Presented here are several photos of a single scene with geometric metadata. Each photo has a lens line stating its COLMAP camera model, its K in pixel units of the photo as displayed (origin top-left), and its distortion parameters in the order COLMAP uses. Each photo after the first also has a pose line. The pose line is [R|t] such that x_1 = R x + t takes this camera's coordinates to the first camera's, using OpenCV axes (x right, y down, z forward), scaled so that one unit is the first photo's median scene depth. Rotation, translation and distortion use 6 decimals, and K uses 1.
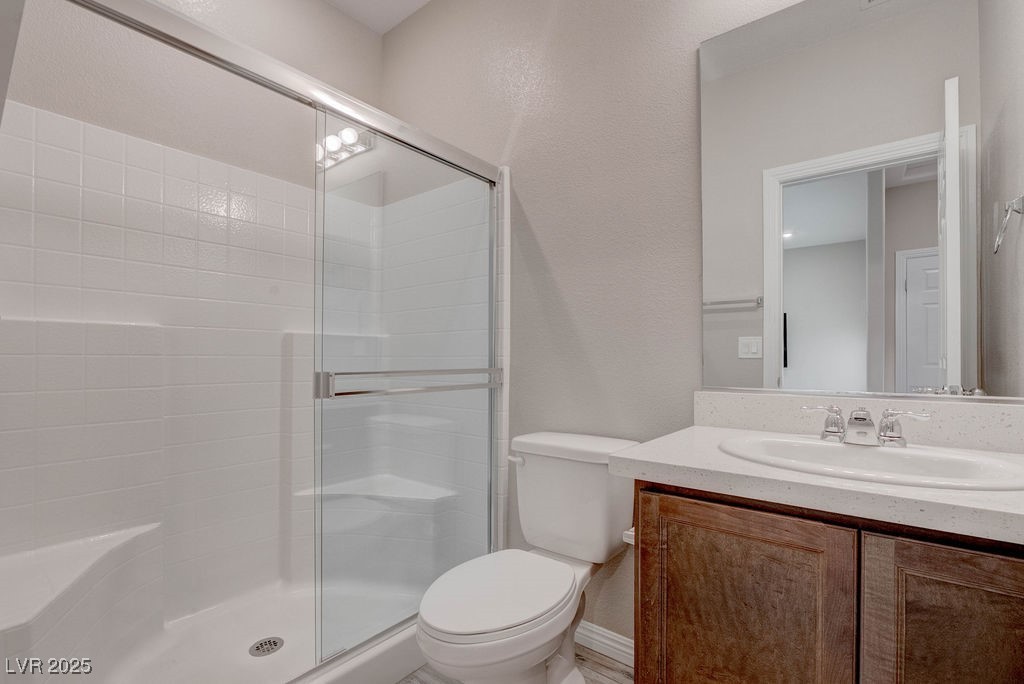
lens RADIAL K [[464.8, 0, 506.6], [0, 464.8, 357.5], [0, 0, 1]] dist [-0.013129, 0.000576]
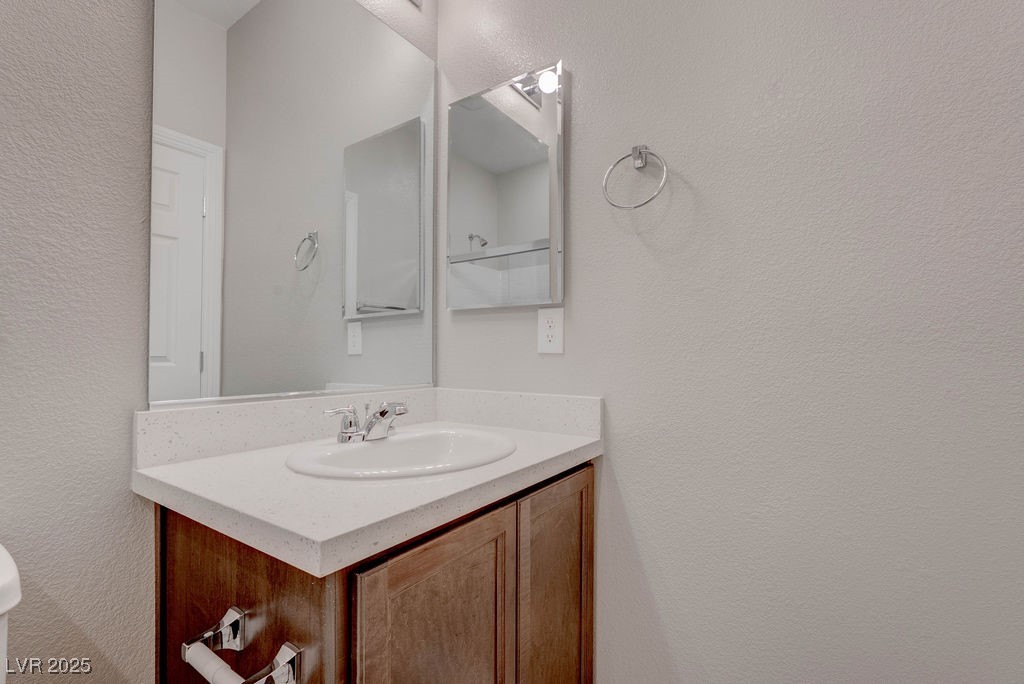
lens RADIAL K [[464.8, 0, 506.6], [0, 464.8, 357.5], [0, 0, 1]] dist [-0.013129, 0.000576]
pose [[-0.083919, -0.002980, 0.996468, -0.359379], [-0.001375, 0.999995, 0.002875, 0.001671], [-0.996472, -0.001128, -0.083923, 0.952497]]
